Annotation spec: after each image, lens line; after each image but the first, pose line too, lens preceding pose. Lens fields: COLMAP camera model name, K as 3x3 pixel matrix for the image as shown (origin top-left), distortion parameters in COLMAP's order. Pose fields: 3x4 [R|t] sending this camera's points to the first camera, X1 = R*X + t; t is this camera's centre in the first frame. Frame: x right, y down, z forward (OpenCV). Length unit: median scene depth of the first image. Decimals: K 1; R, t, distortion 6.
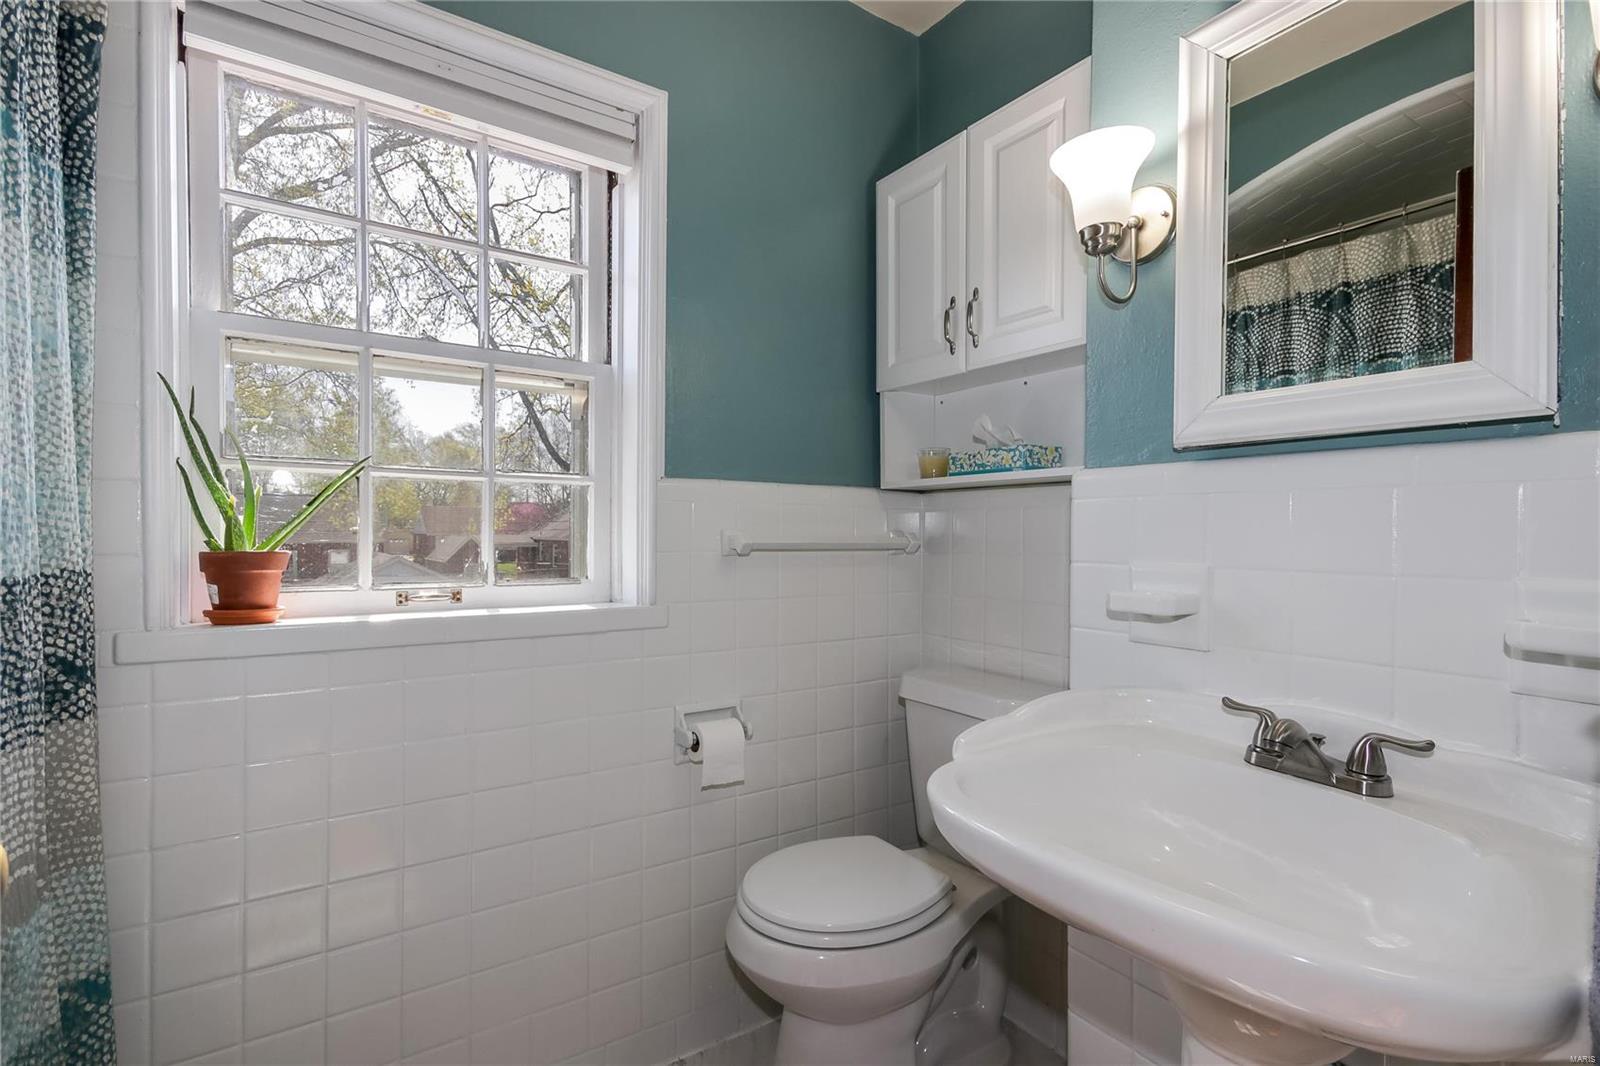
lens RADIAL K [[753.2, 0, 796.7], [0, 753.2, 531.4], [0, 0, 1]] dist [0.018832, -0.000100]
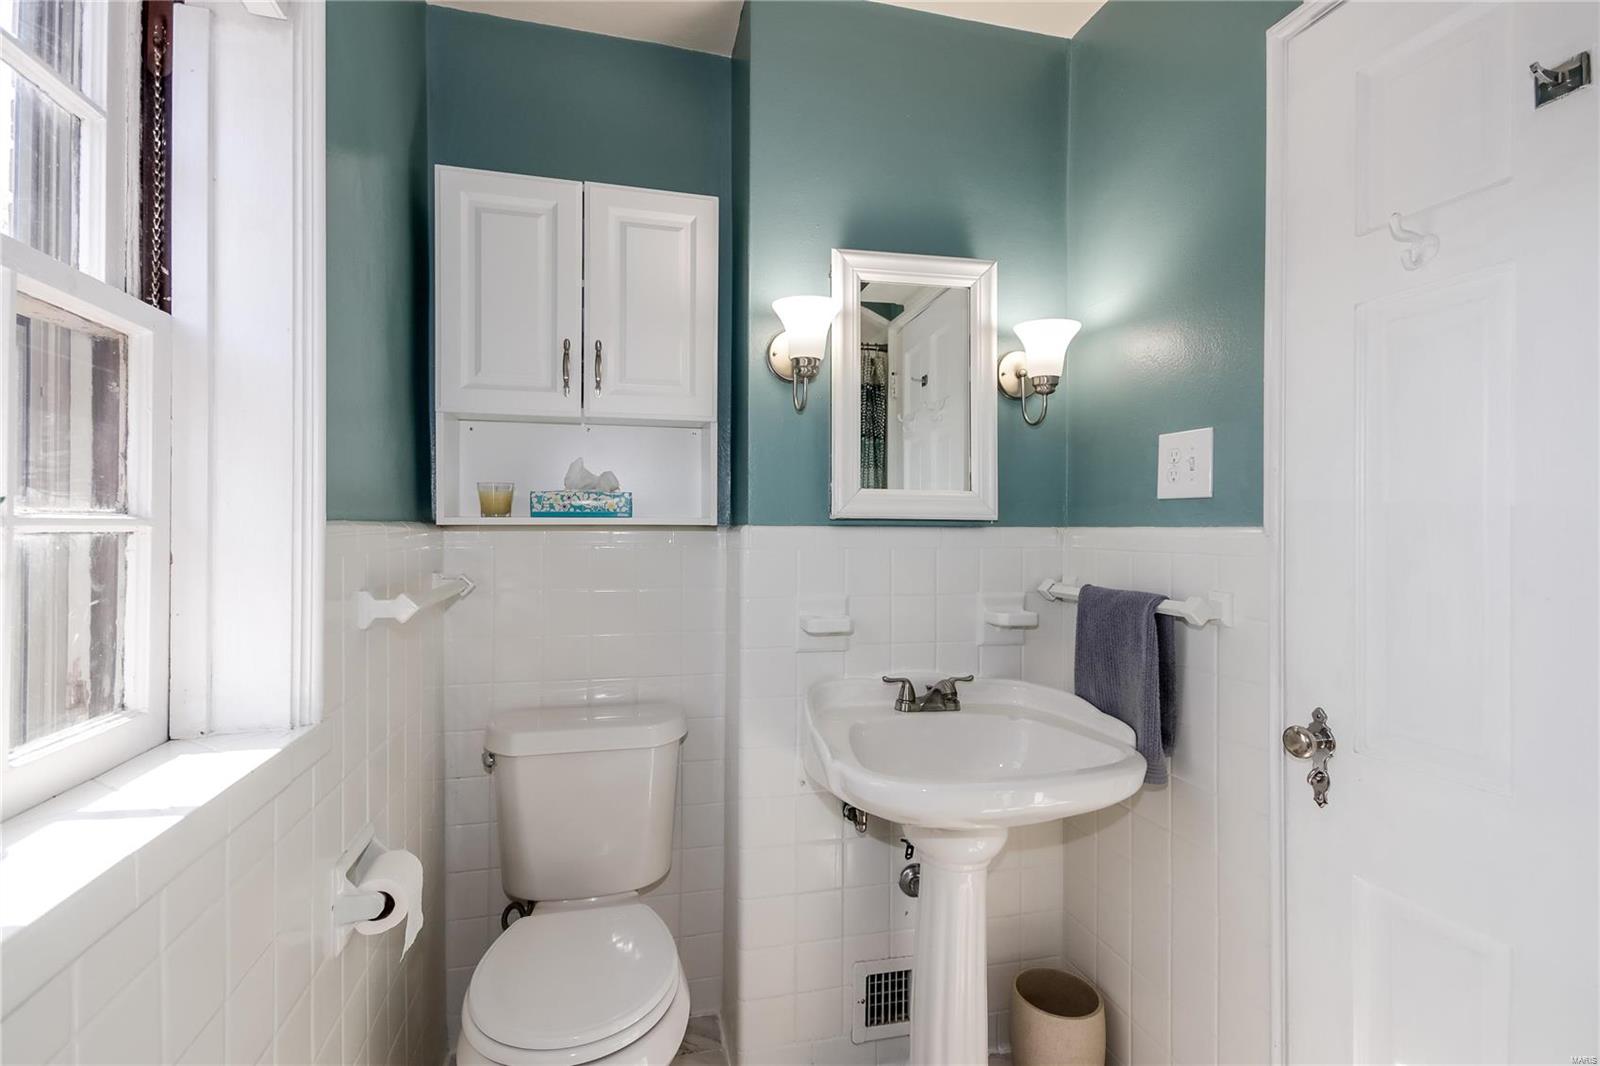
lens RADIAL K [[746.3, 0, 784.5], [0, 746.3, 528.5], [0, 0, 1]] dist [0.020011, -0.013243]
pose [[0.356348, 0.002877, 0.934349, -0.648054], [-0.005664, 0.999984, -0.000919, -0.062695], [-0.934336, -0.004964, 0.356358, 0.391546]]
